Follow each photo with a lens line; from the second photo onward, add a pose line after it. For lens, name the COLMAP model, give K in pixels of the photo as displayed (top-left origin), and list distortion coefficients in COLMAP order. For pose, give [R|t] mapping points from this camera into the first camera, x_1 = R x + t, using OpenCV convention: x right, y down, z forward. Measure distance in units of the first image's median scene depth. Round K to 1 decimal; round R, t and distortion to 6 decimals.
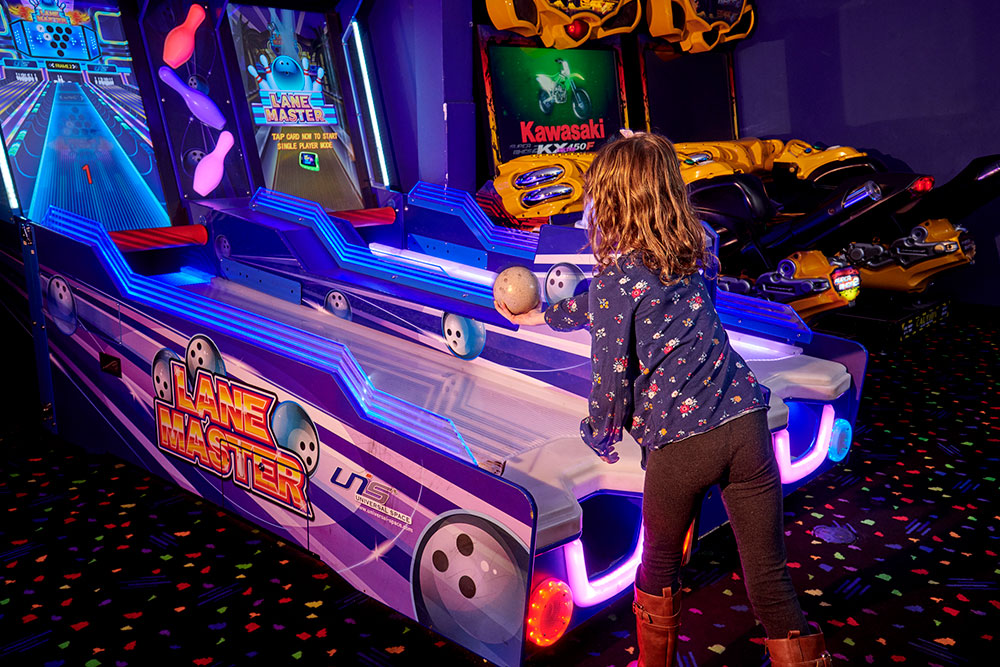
lens RADIAL K [[1361.6, 0, 500.9], [0, 1361.6, 332.1], [0, 0, 1]] dist [-0.004732, -0.018940]
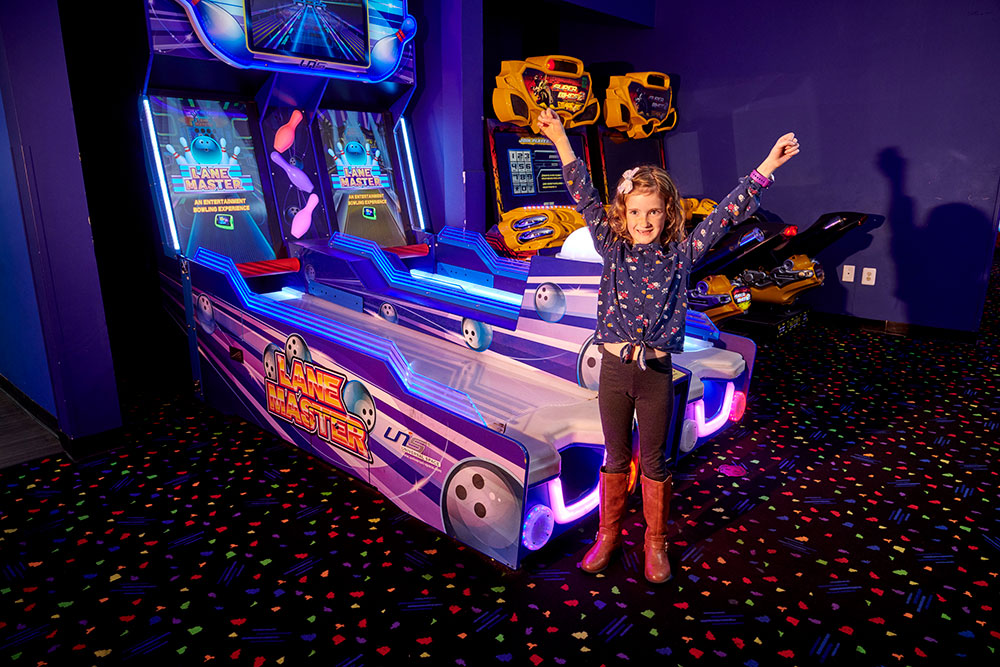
lens RADIAL K [[1361.6, 0, 500.9], [0, 1361.6, 332.1], [0, 0, 1]] dist [-0.004732, -0.018940]
pose [[0.999999, -0.001245, 0.000805, -0.003842], [0.001244, 0.999999, 0.000286, -0.000190], [-0.000806, -0.000285, 1.000000, -0.442616]]
